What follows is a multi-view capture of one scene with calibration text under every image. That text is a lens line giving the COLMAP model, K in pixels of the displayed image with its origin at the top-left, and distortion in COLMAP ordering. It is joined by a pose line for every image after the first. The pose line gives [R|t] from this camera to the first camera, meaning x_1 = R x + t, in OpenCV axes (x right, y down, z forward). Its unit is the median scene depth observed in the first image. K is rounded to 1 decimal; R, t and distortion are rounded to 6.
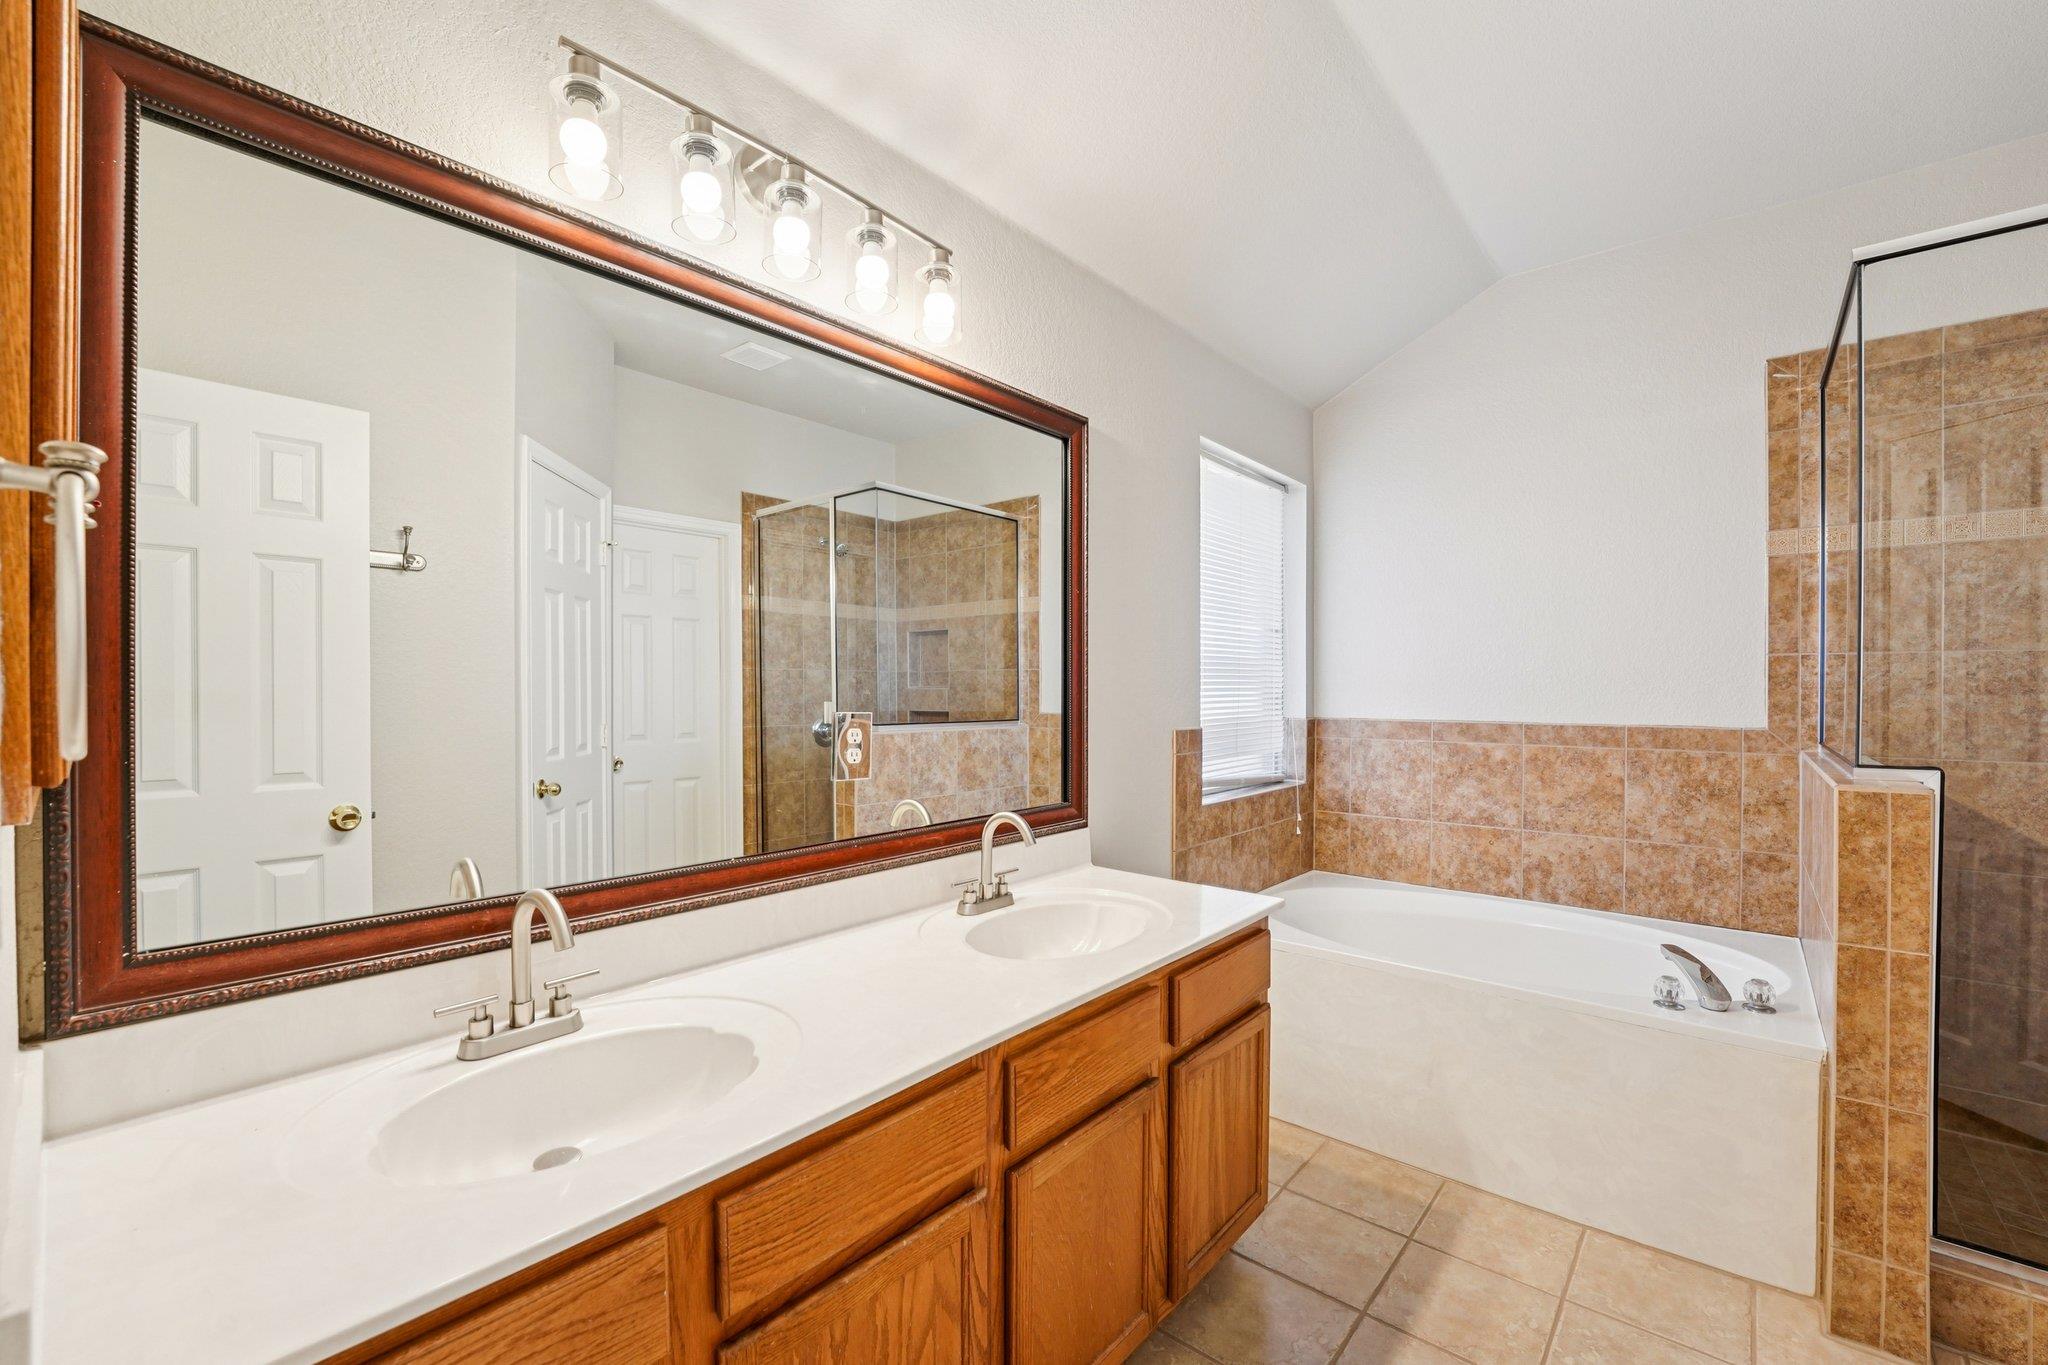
lens RADIAL K [[842.2, 0, 1012.9], [0, 842.2, 694.7], [0, 0, 1]] dist [-0.025935, 0.000199]
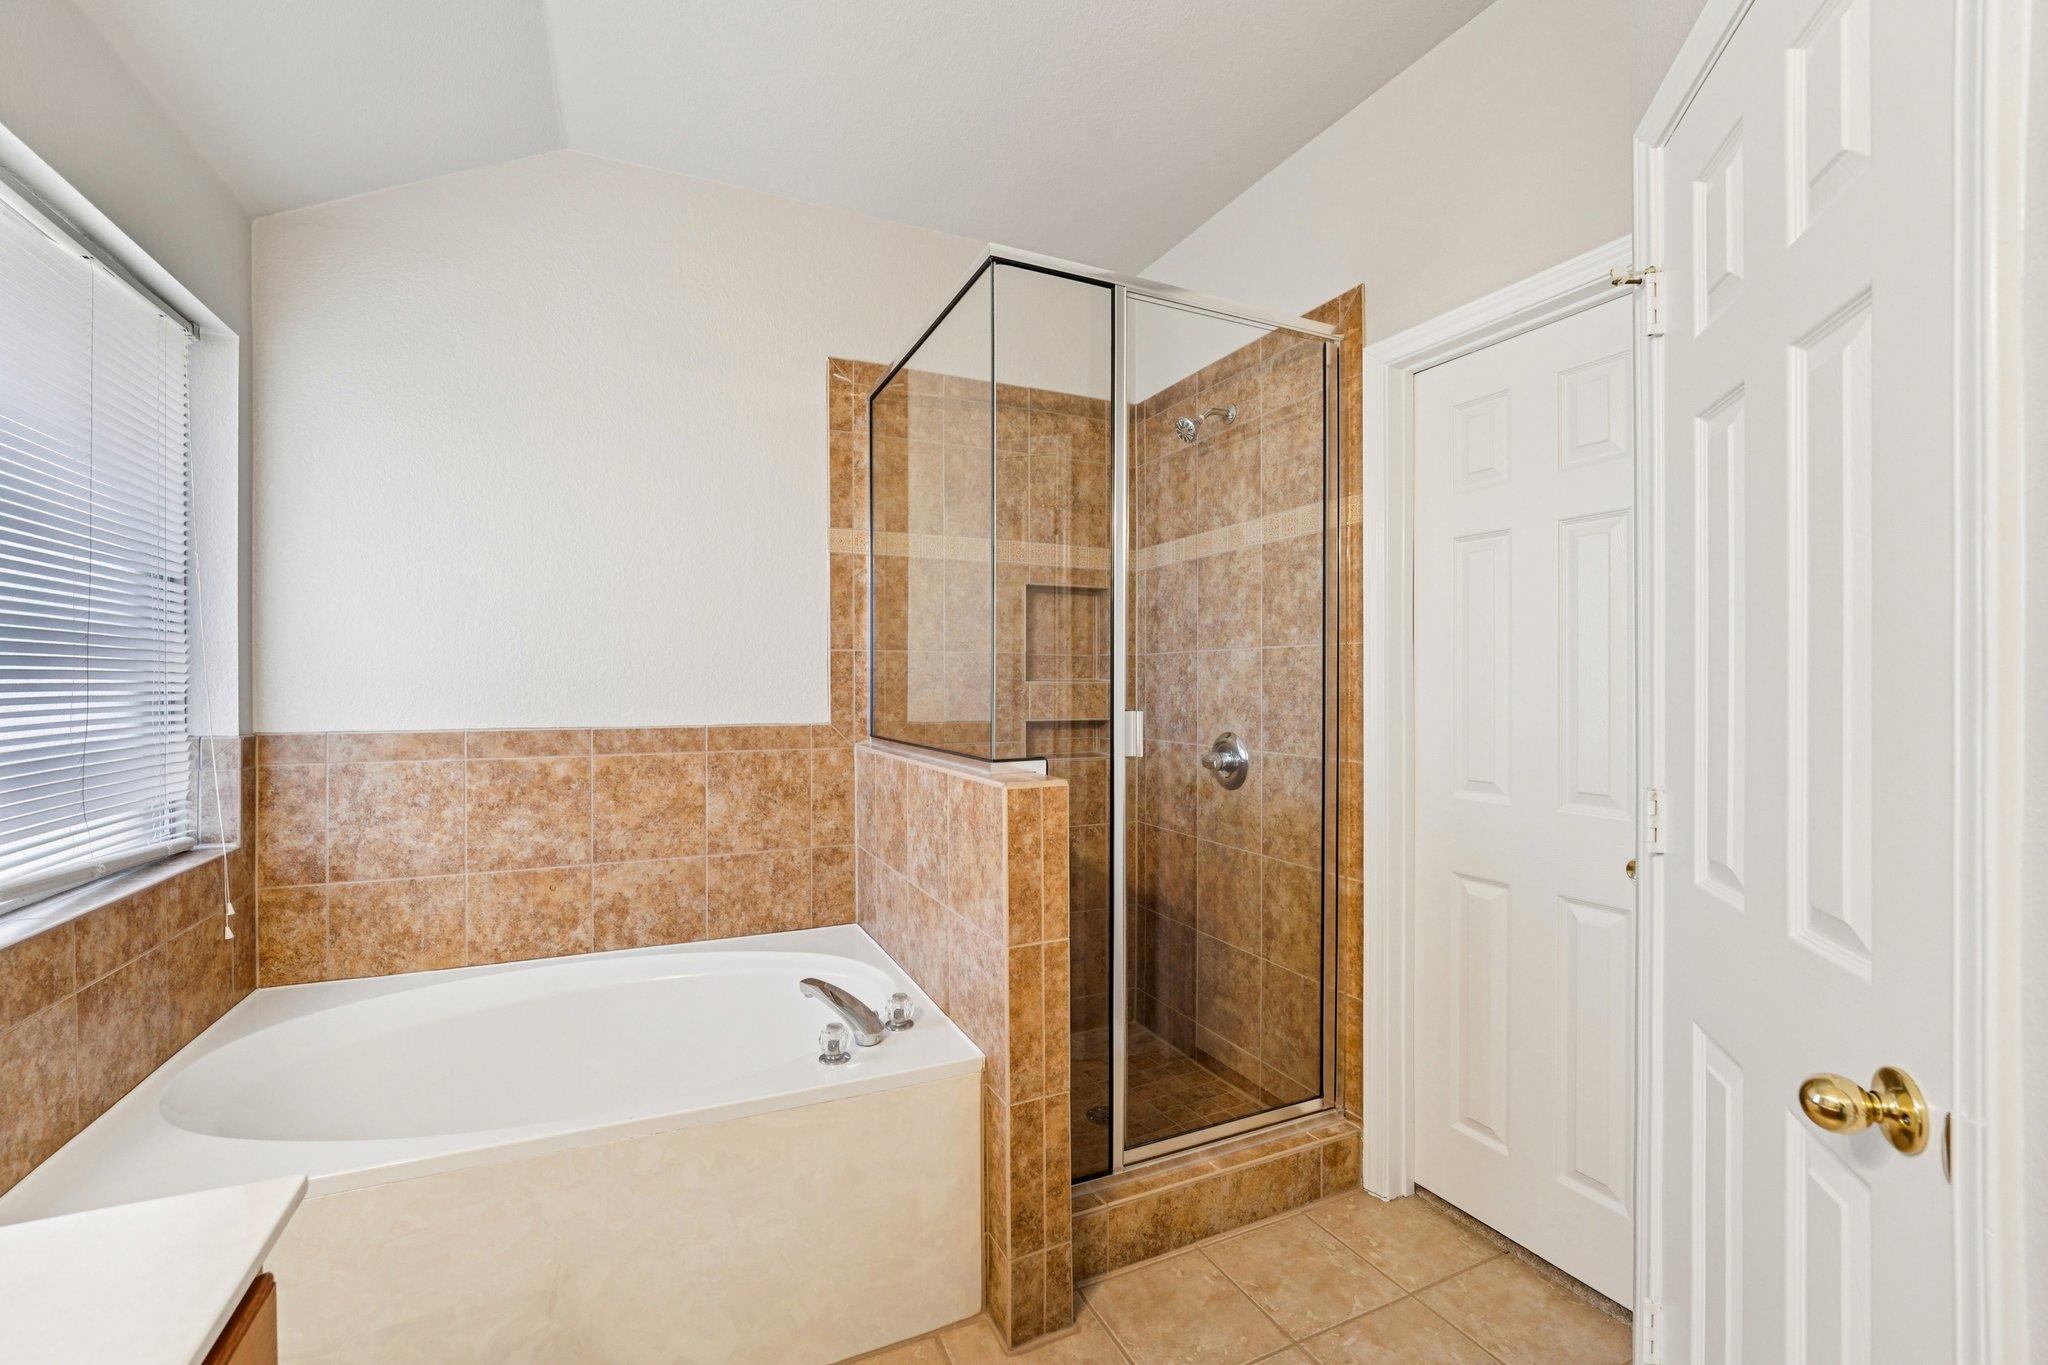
lens RADIAL K [[842.2, 0, 1005.6], [0, 842.2, 689.7], [0, 0, 1]] dist [-0.025935, 0.000199]
pose [[0.416630, -0.006748, 0.909051, 0.066321], [0.007896, 0.999962, 0.003804, -0.002033], [-0.909042, 0.005593, 0.416667, 0.351641]]
